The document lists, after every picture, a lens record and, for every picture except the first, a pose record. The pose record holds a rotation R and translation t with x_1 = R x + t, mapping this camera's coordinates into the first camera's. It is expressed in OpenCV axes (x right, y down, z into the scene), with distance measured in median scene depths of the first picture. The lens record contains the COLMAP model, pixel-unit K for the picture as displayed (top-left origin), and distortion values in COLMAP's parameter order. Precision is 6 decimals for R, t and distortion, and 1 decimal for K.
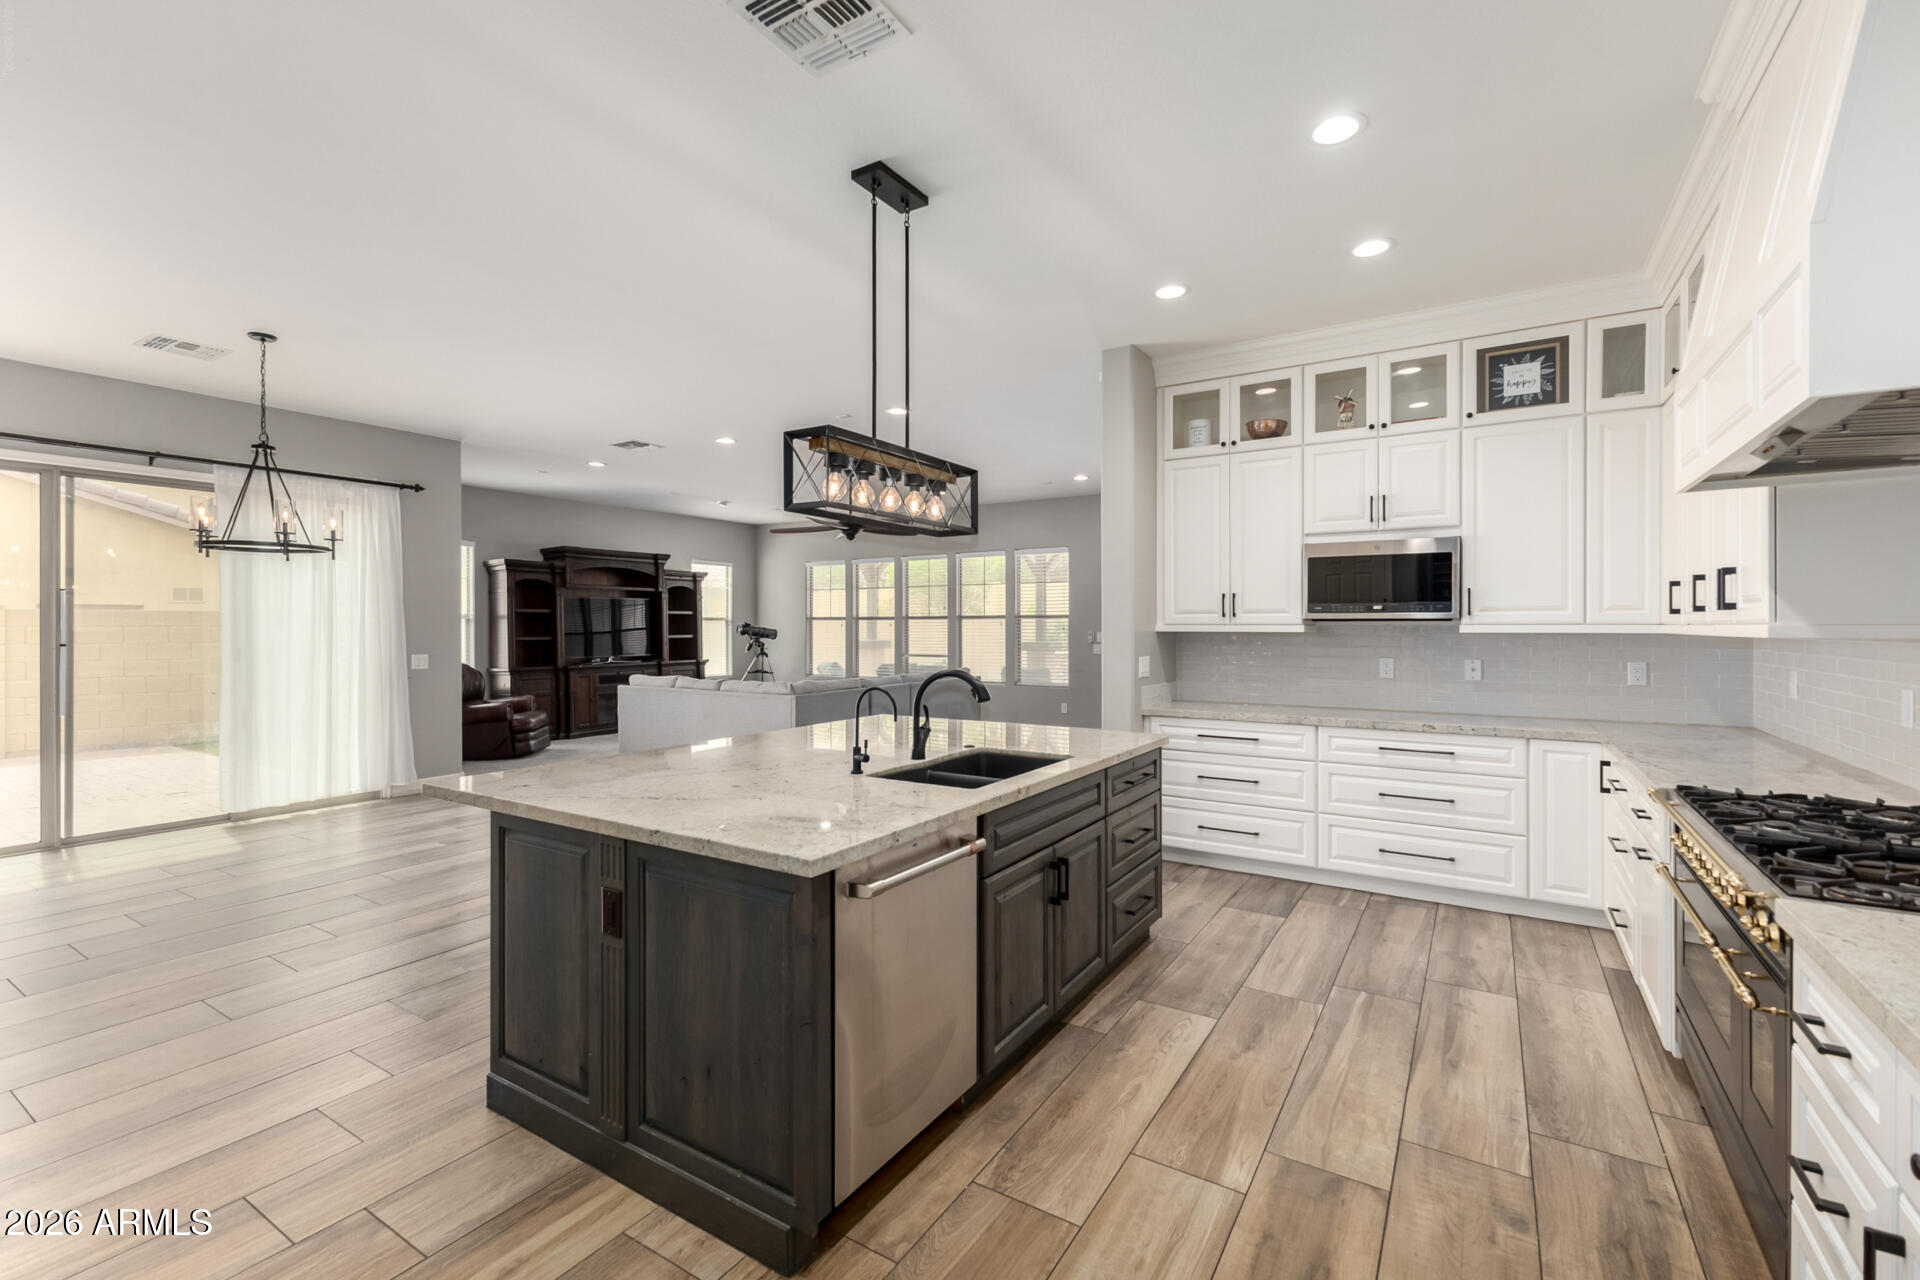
lens RADIAL K [[843.1, 0, 904.8], [0, 843.1, 626.4], [0, 0, 1]] dist [0.006551, -0.001761]
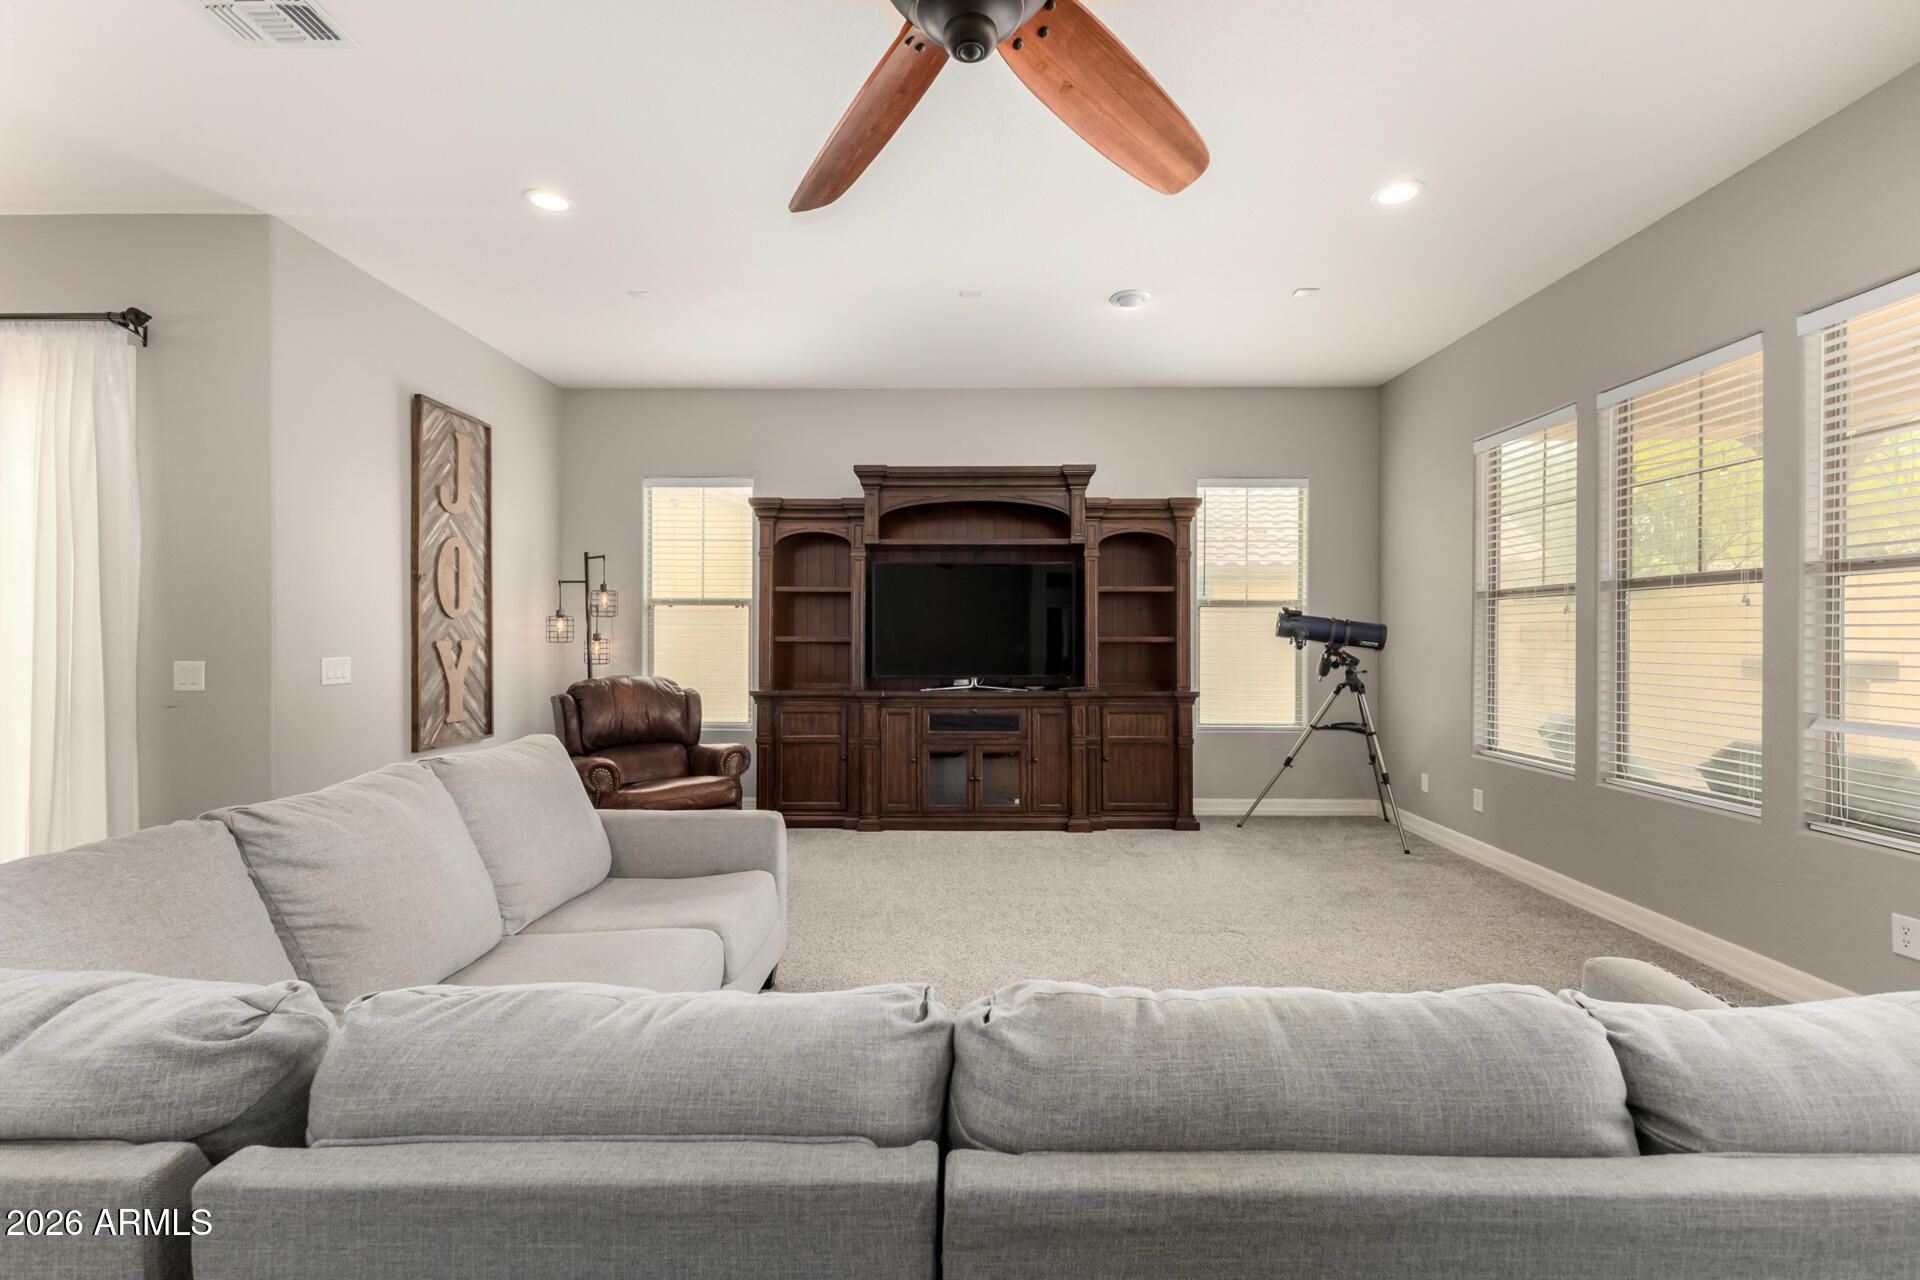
lens RADIAL K [[843.1, 0, 933.6], [0, 843.1, 641.5], [0, 0, 1]] dist [0.006551, -0.001761]
pose [[0.590182, 0.011476, -0.807189, 0.049836], [-0.003941, 0.999928, 0.011334, 0.009179], [0.807261, -0.003508, 0.590185, 0.698485]]
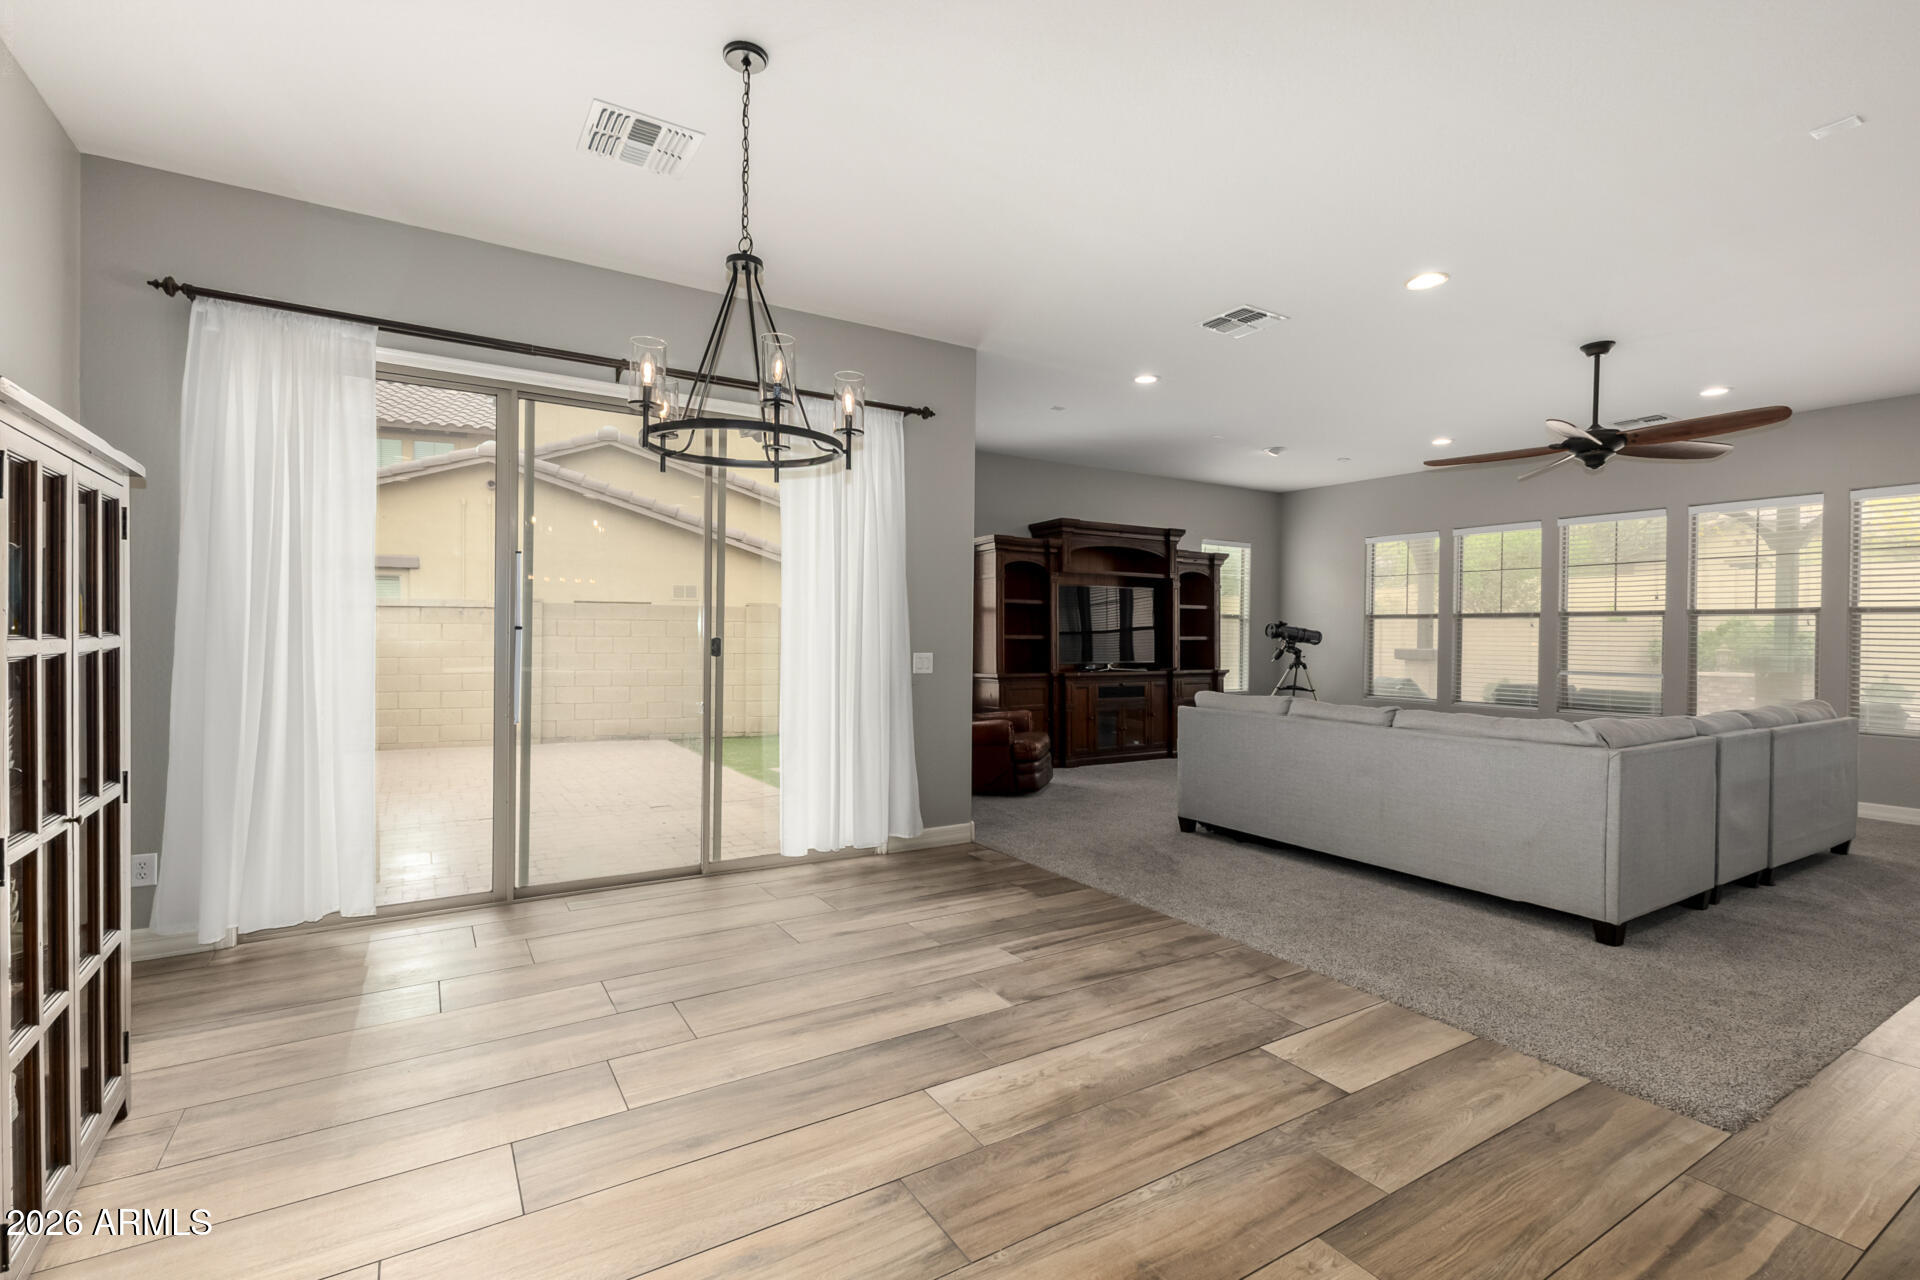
lens RADIAL K [[843.1, 0, 953.9], [0, 843.1, 640.0], [0, 0, 1]] dist [0.006551, -0.001761]
pose [[0.918950, 0.016339, -0.394036, -0.182758], [-0.014004, 0.999863, 0.008802, 0.010787], [0.394126, -0.002570, 0.919053, 0.242753]]
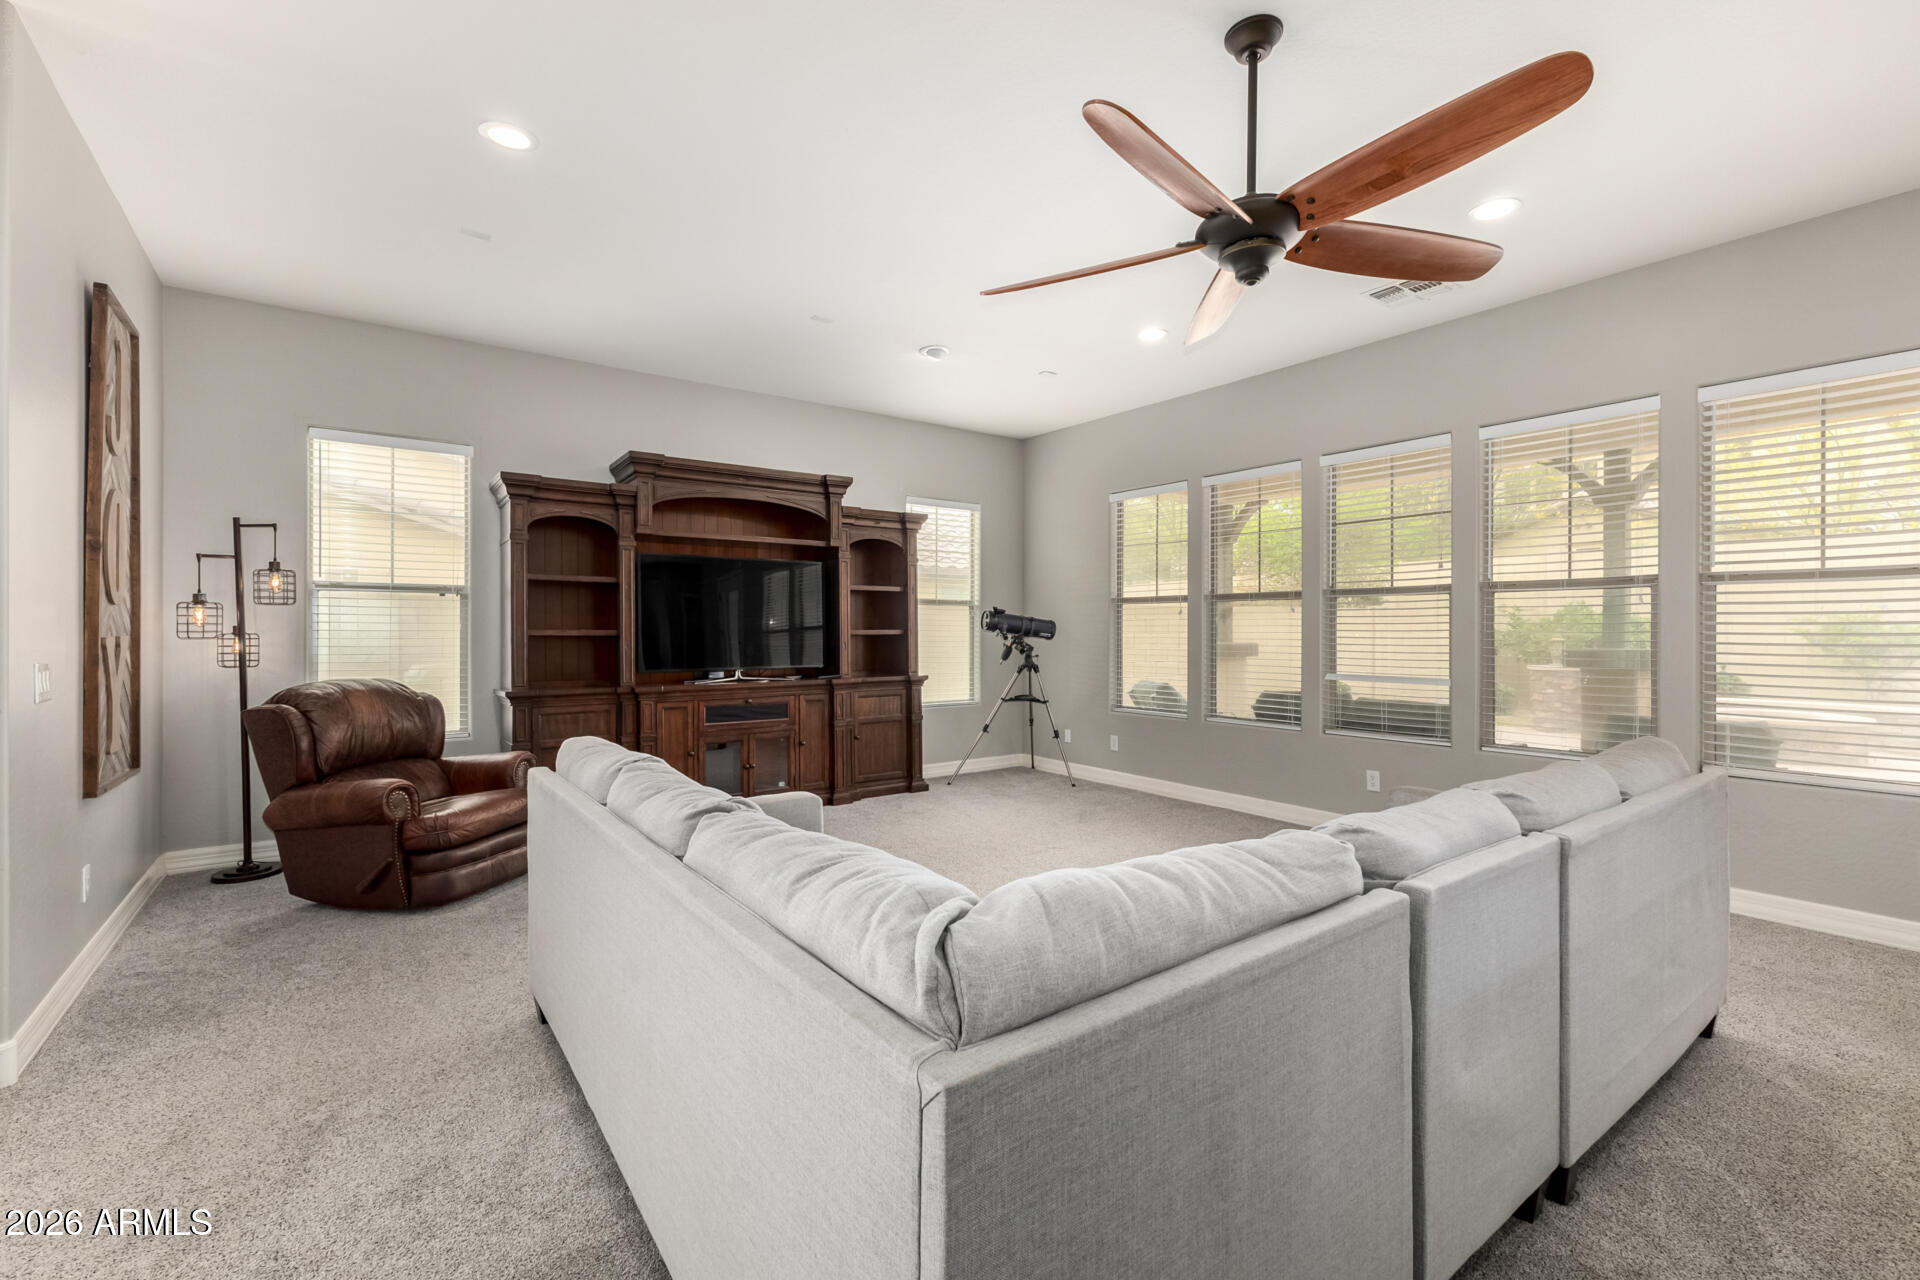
lens RADIAL K [[843.1, 0, 984.4], [0, 843.1, 631.3], [0, 0, 1]] dist [0.006551, -0.001761]
pose [[0.961368, 0.005992, -0.275202, -0.055909], [-0.005367, 0.999981, 0.003024, 0.010416], [0.275215, -0.001430, 0.961382, 0.553070]]
